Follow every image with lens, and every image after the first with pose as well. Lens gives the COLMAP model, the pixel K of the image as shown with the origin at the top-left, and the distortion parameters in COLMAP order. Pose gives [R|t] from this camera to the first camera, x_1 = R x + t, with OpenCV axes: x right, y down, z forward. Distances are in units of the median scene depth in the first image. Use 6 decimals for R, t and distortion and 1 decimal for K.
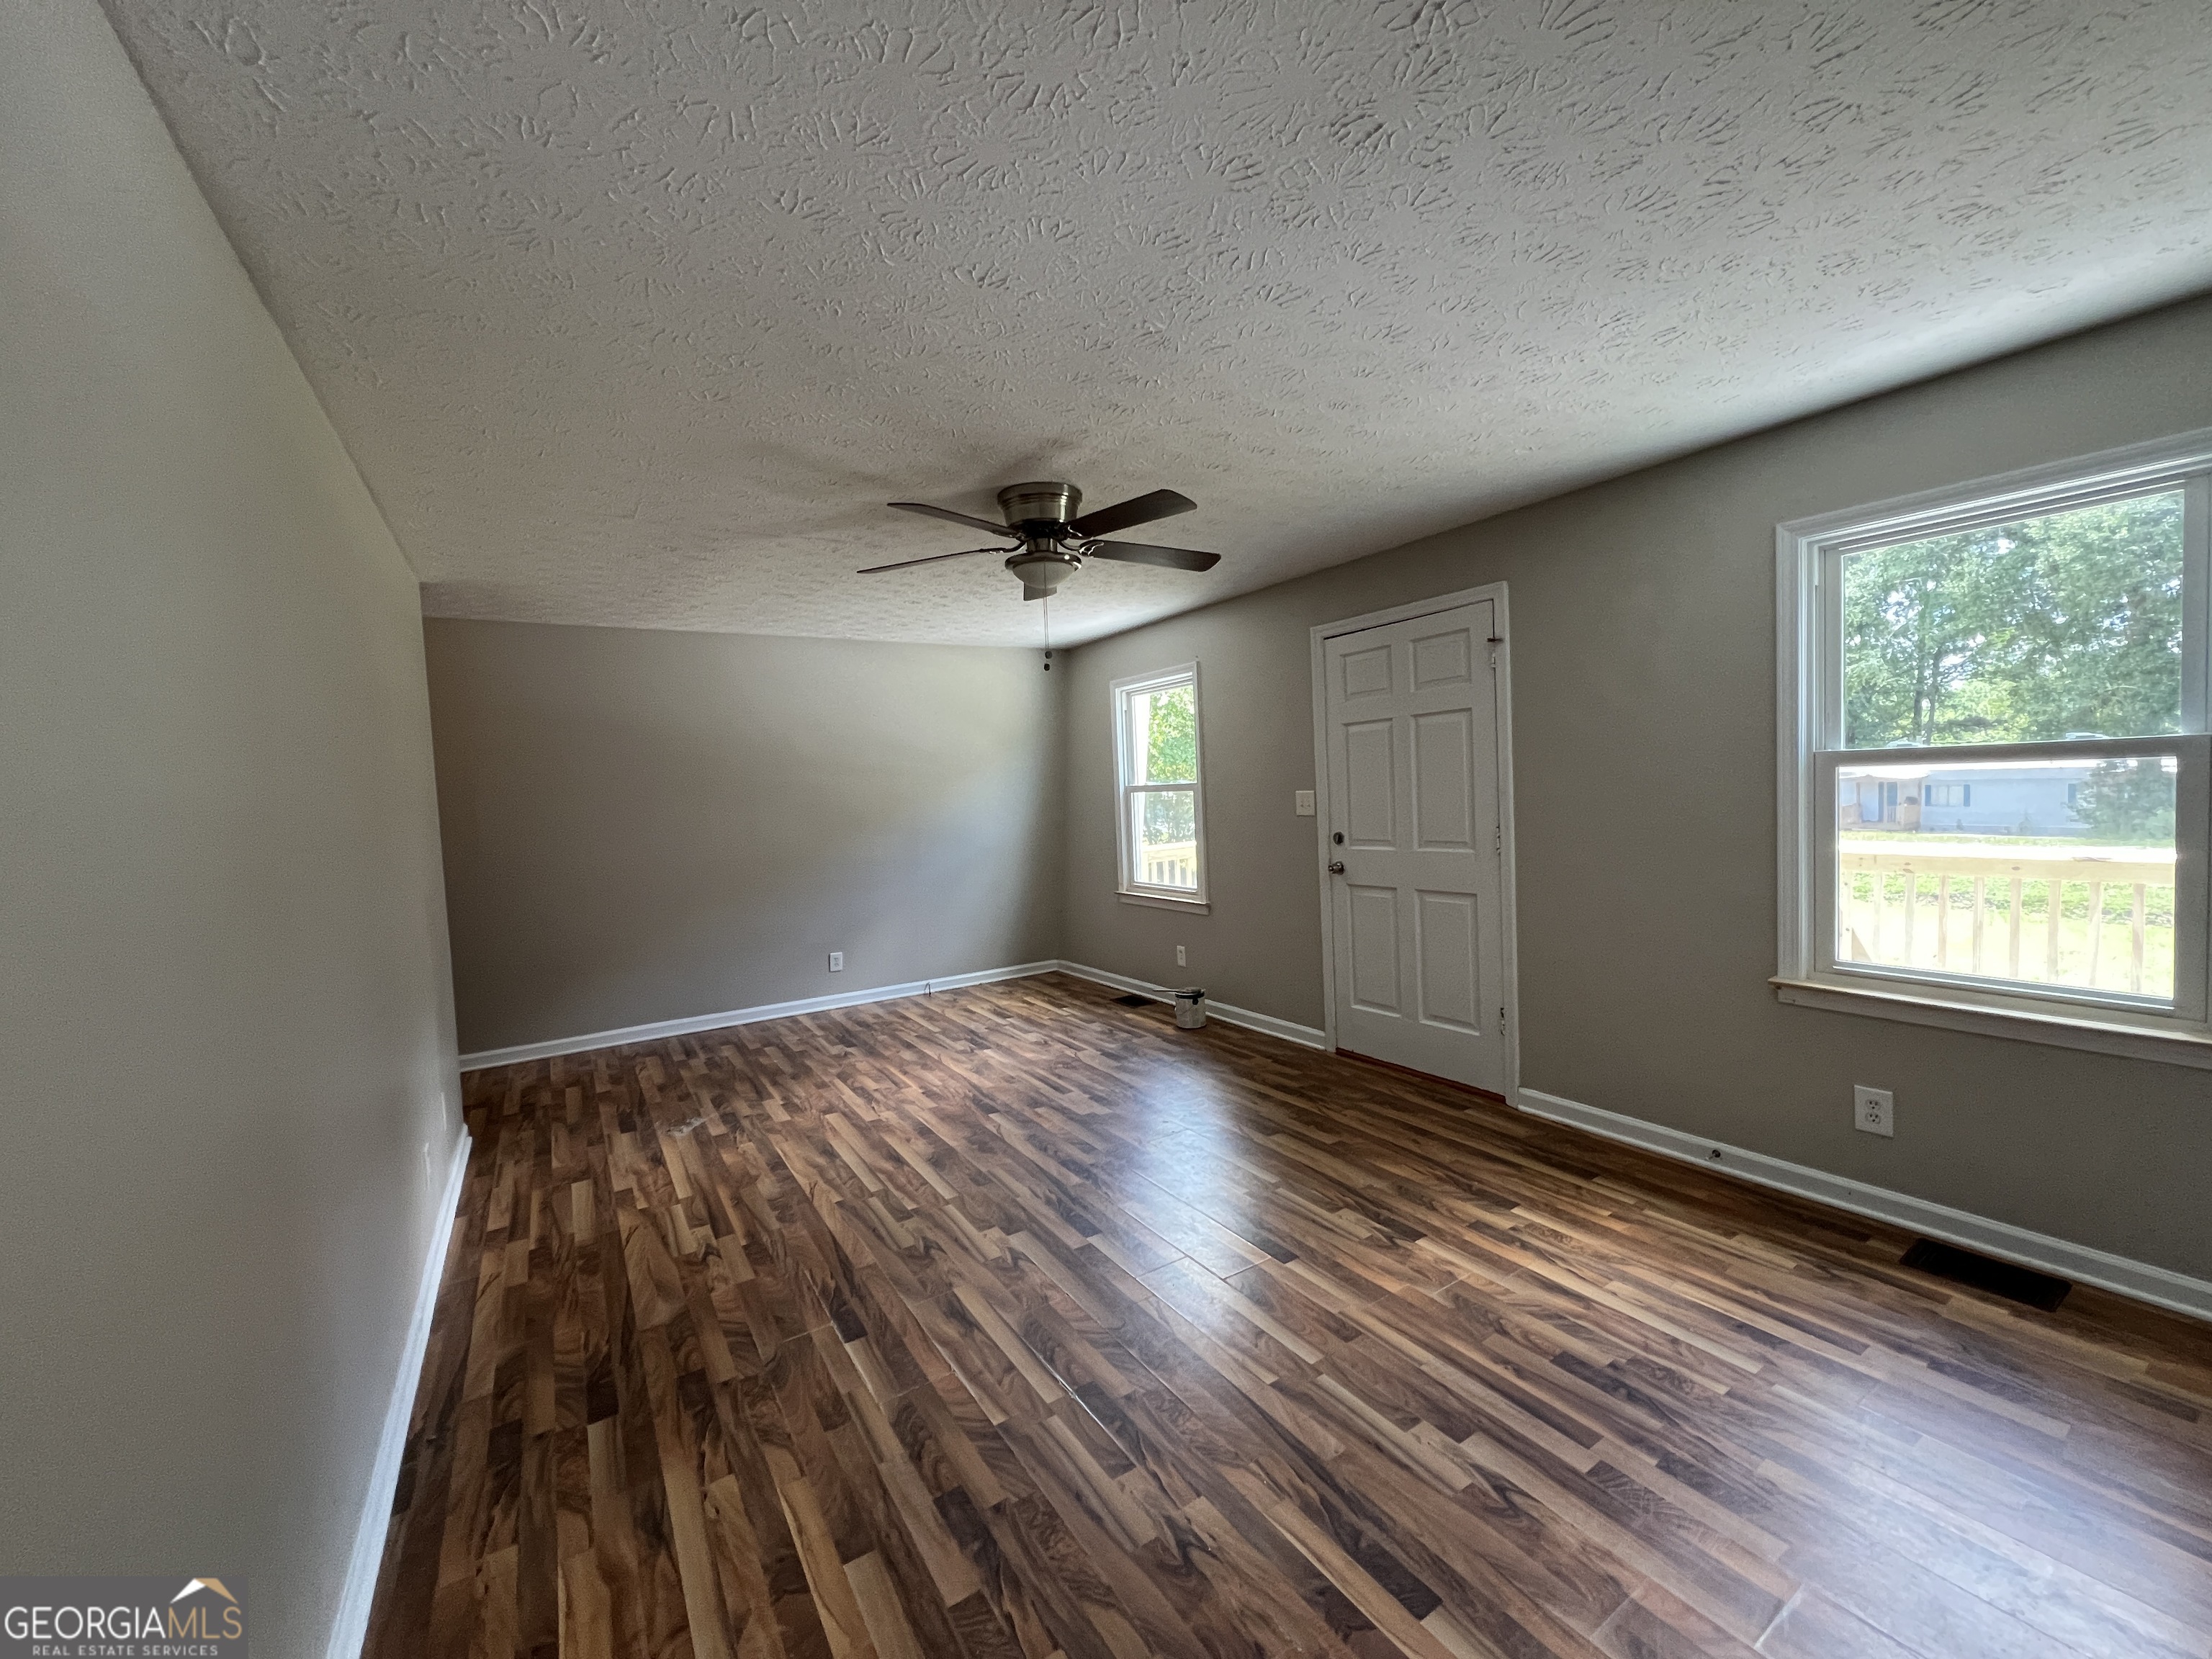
lens RADIAL K [[880.4, 0, 1102.7], [0, 880.4, 831.1], [0, 0, 1]] dist [-0.001729, 0.000412]
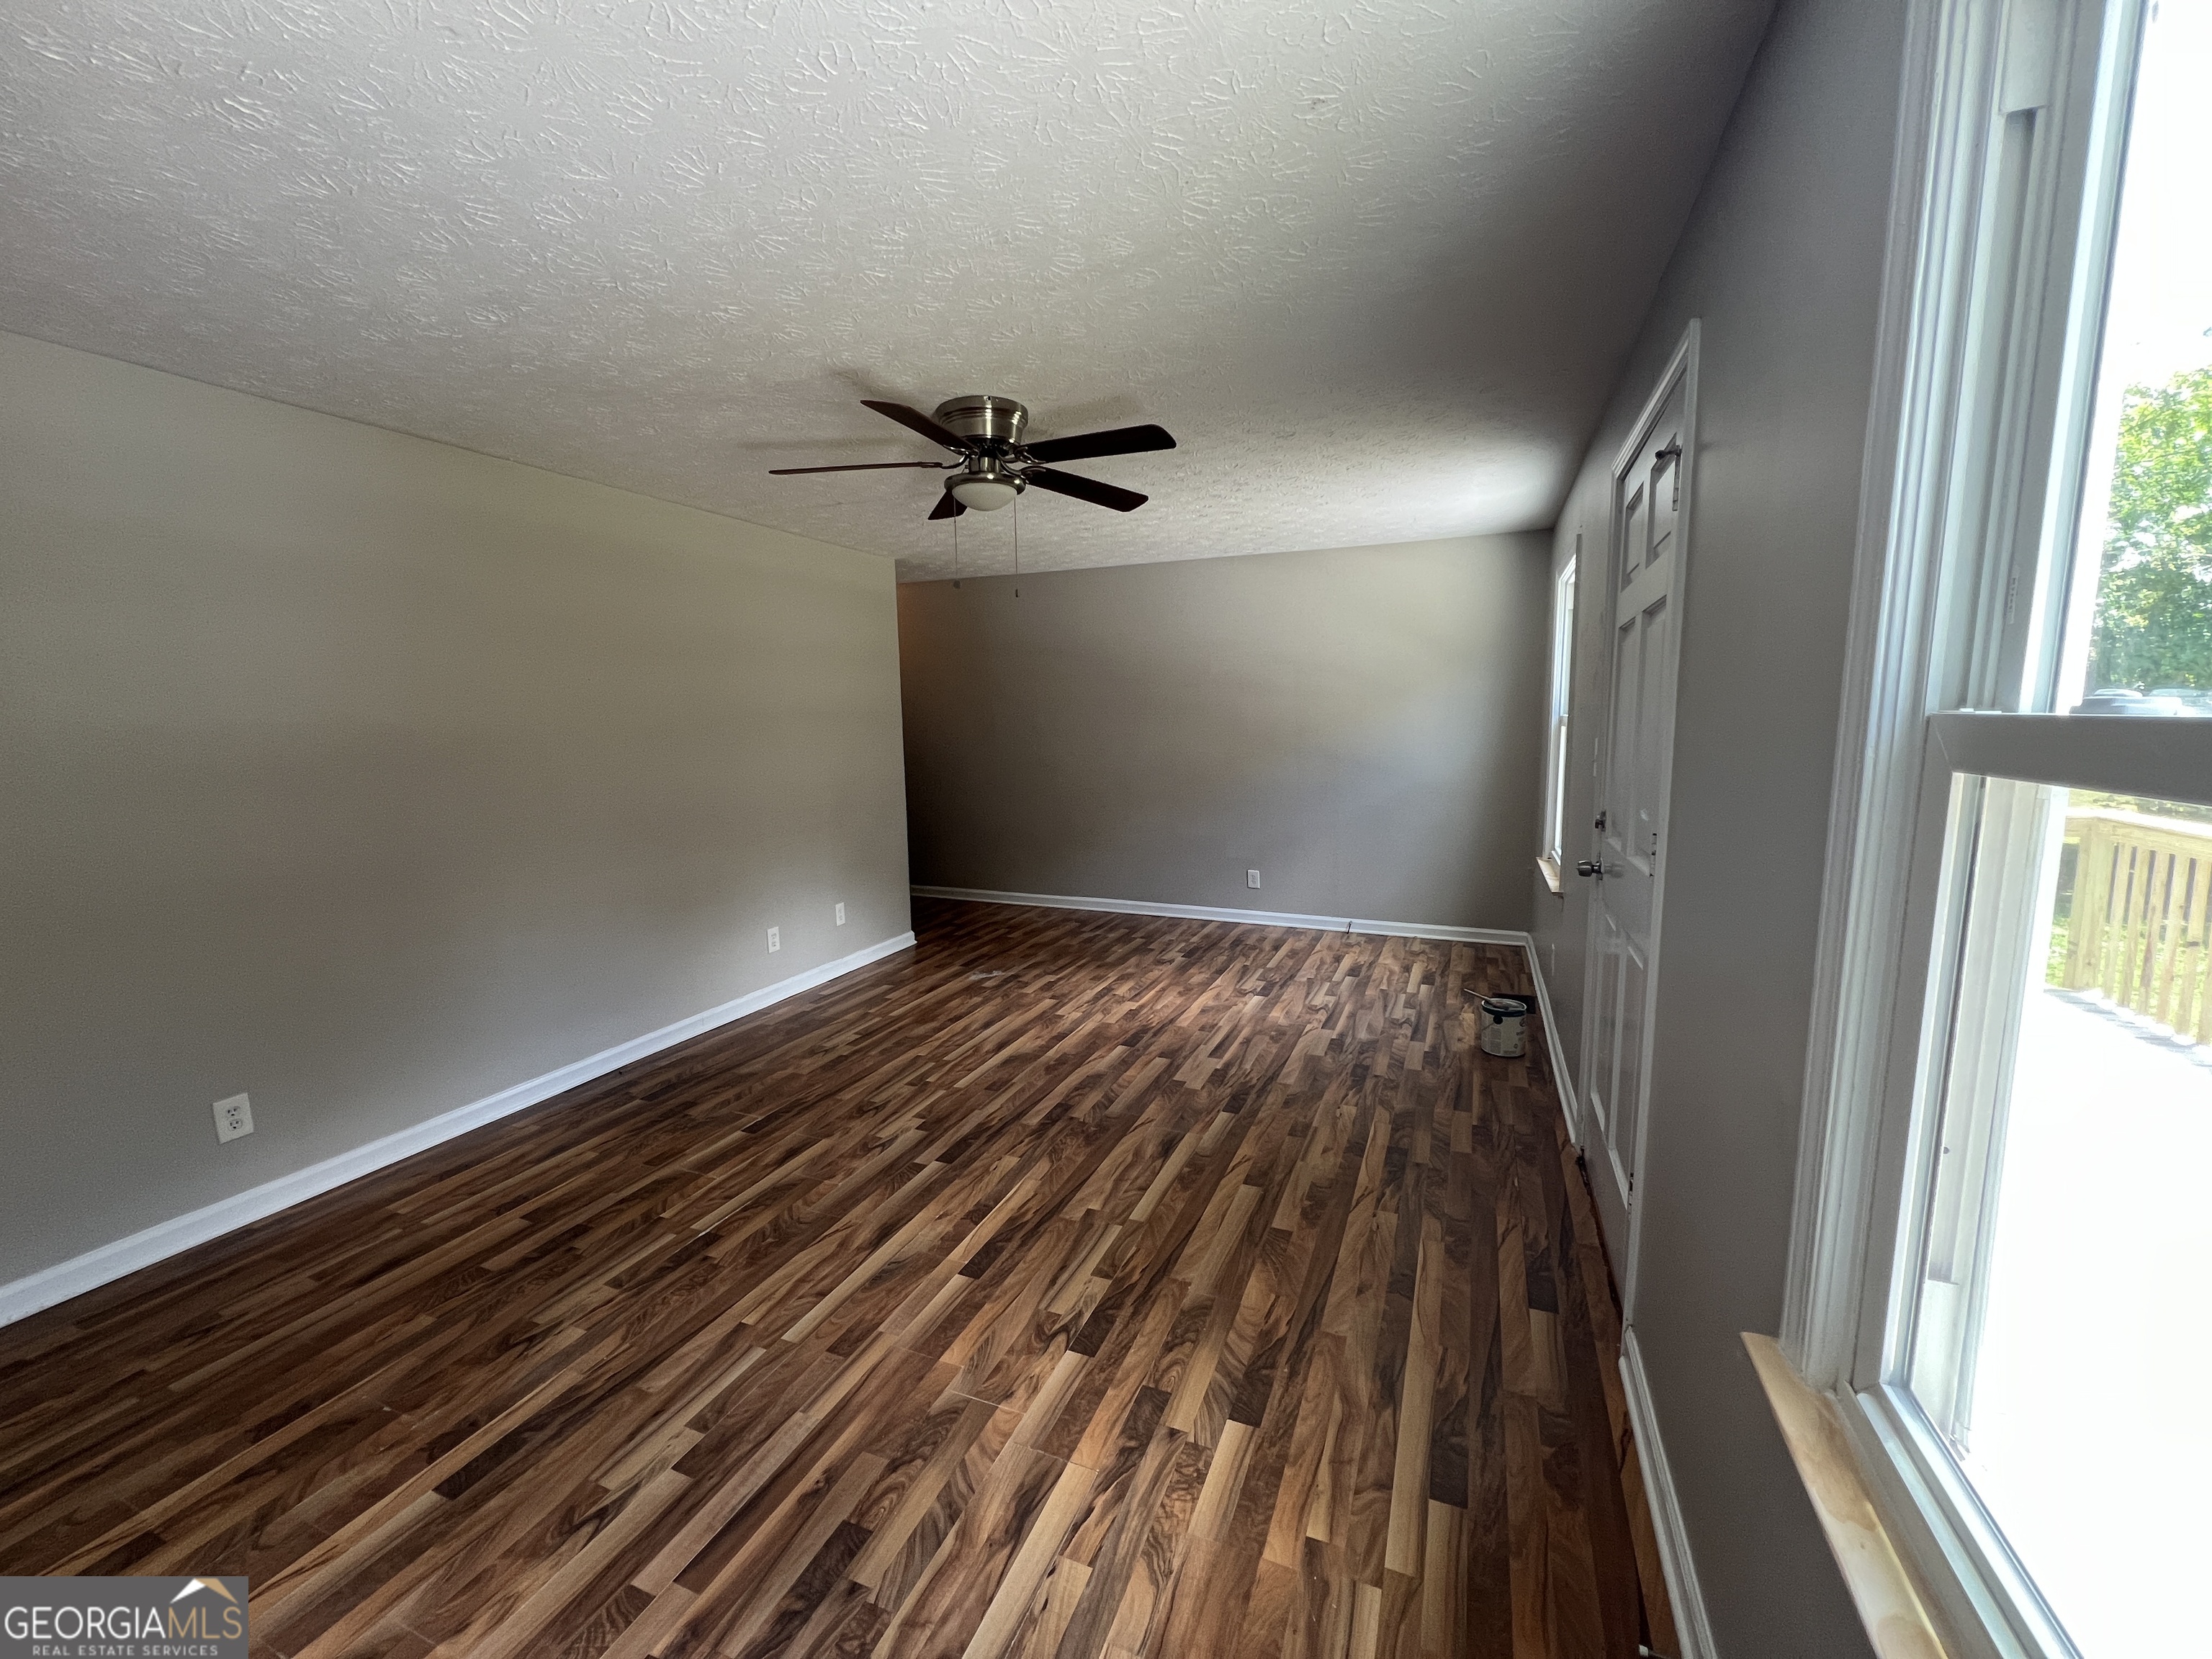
lens RADIAL K [[880.4, 0, 1102.7], [0, 880.4, 831.1], [0, 0, 1]] dist [-0.001729, 0.000412]
pose [[0.569925, 0.143027, -0.809153, 0.703711], [-0.056520, 0.989226, 0.135047, -0.058657], [0.819751, -0.031233, 0.571868, 0.465927]]
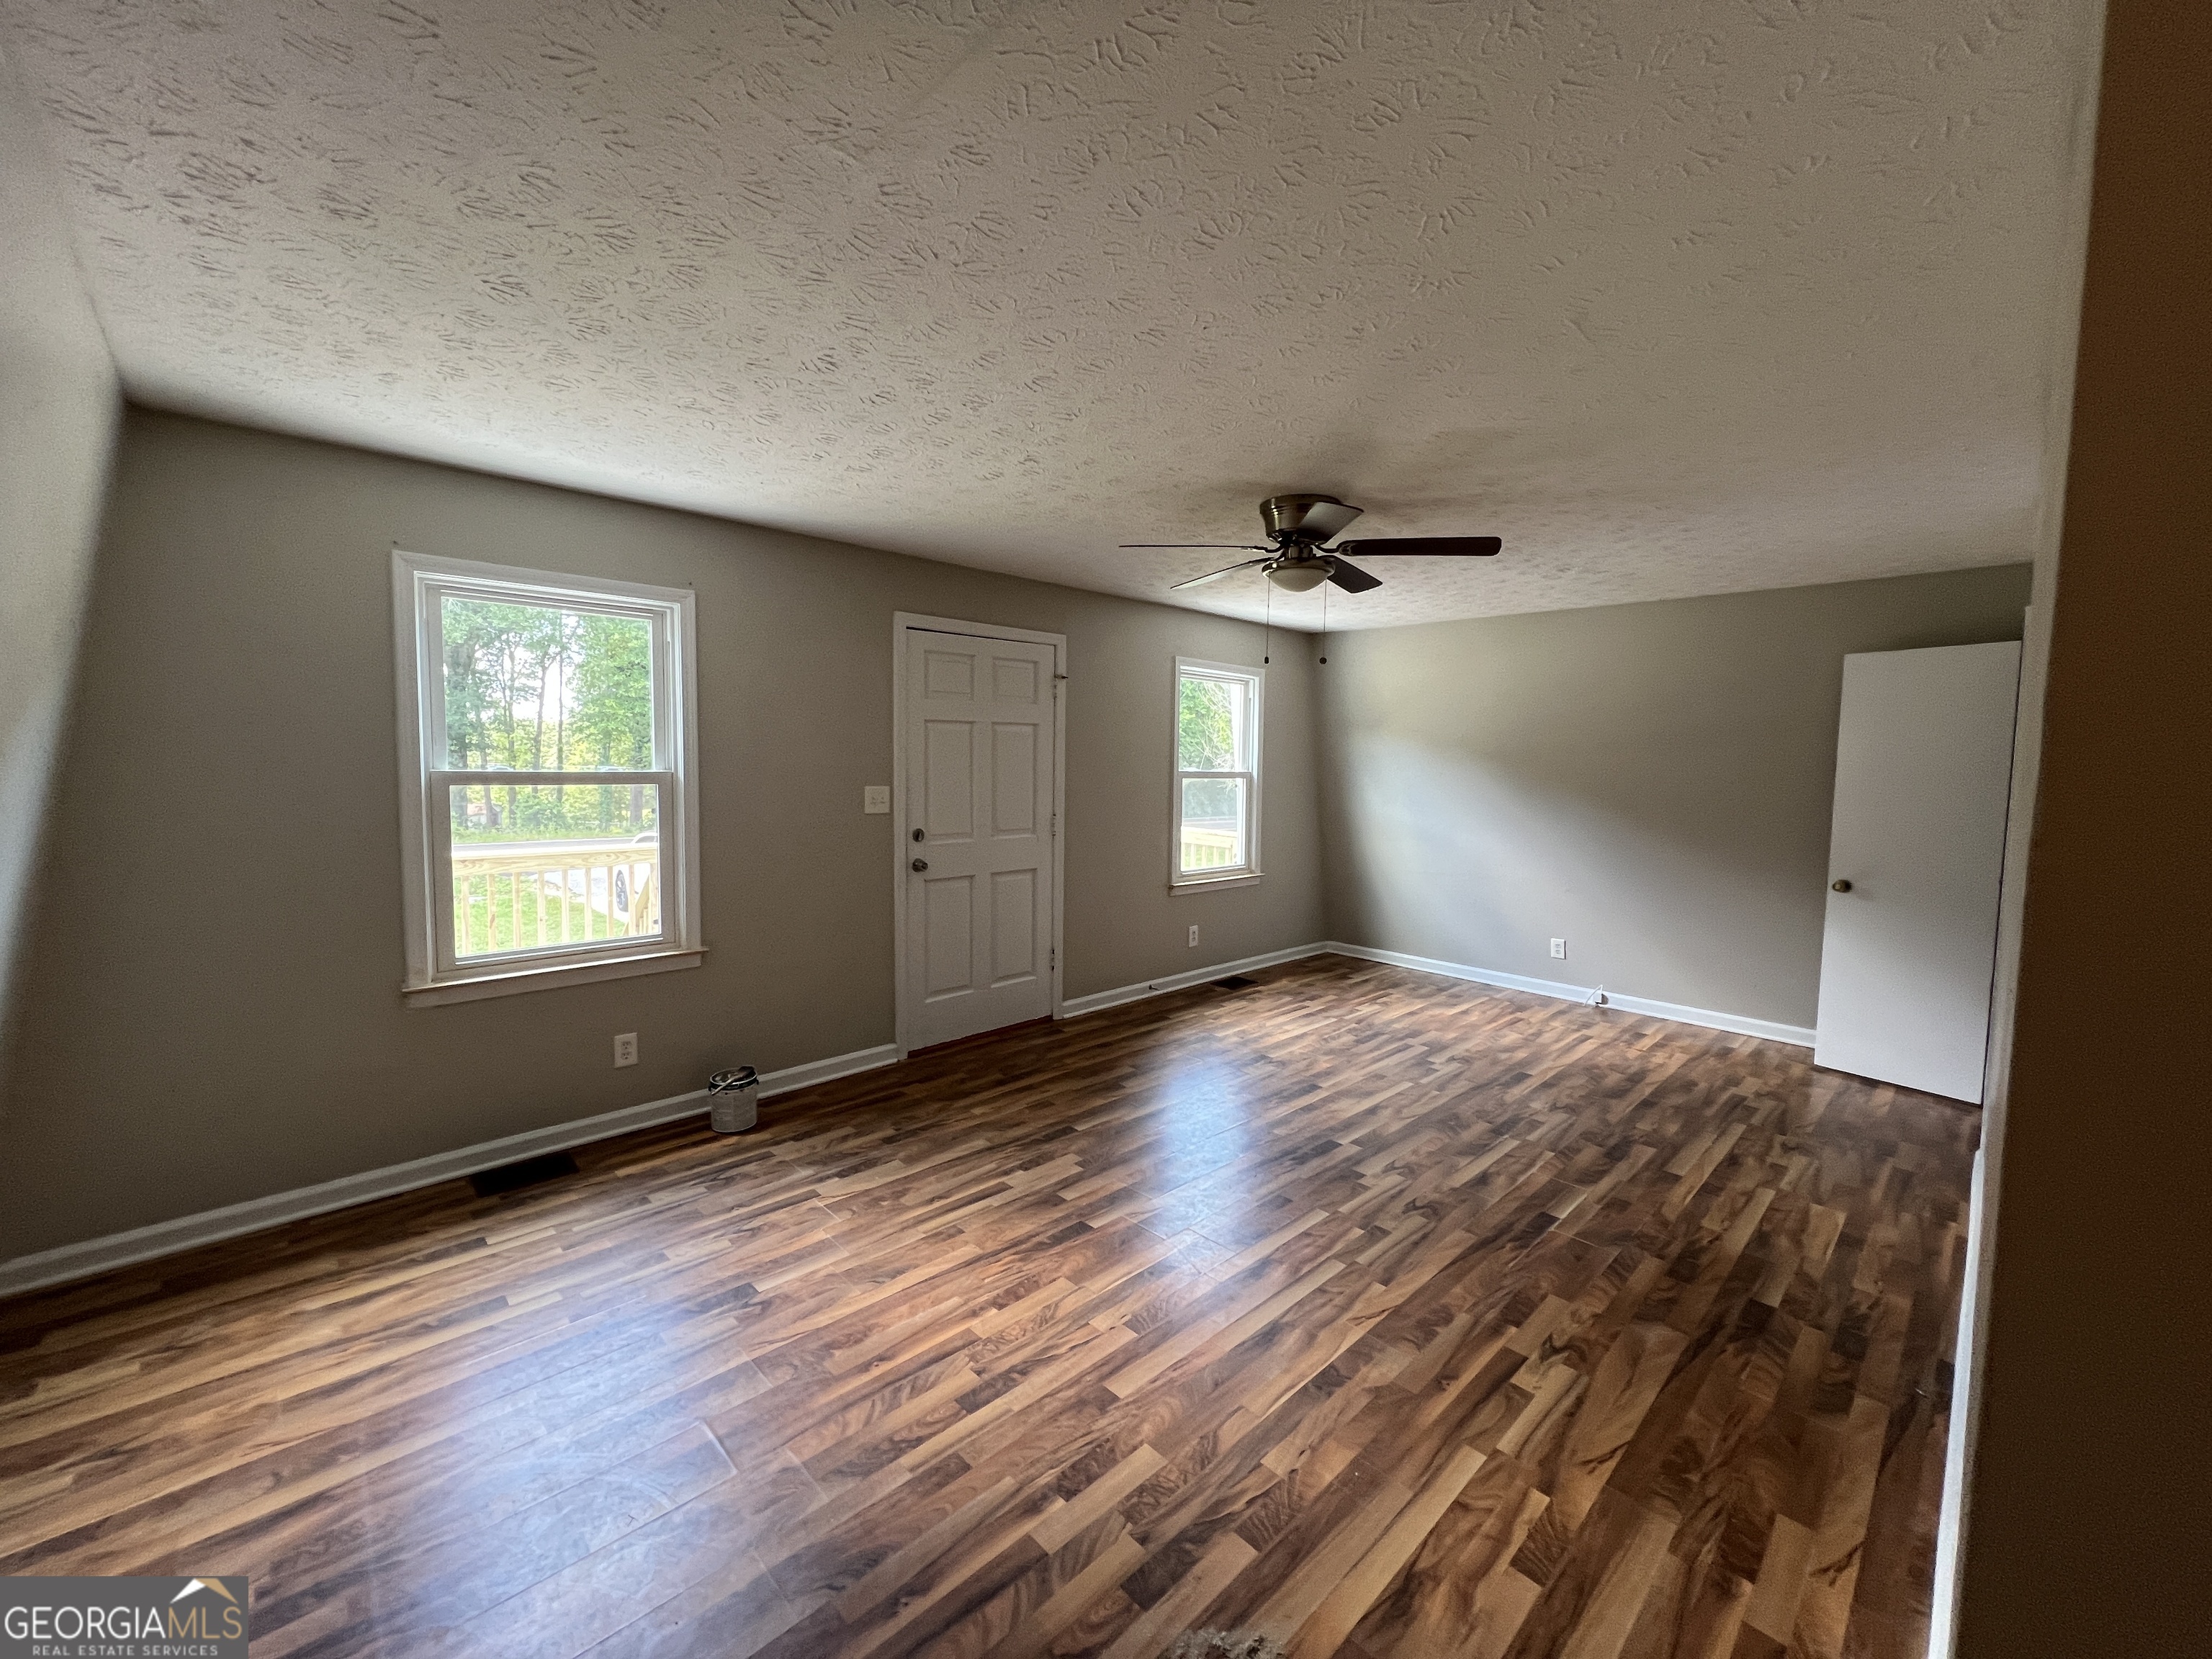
lens RADIAL K [[880.4, 0, 1102.7], [0, 880.4, 831.1], [0, 0, 1]] dist [-0.001729, 0.000412]
pose [[-0.200224, -0.033758, 0.979168, -0.918040], [0.046581, 0.997948, 0.043930, -0.037244], [-0.978642, 0.054407, -0.198241, 1.243227]]
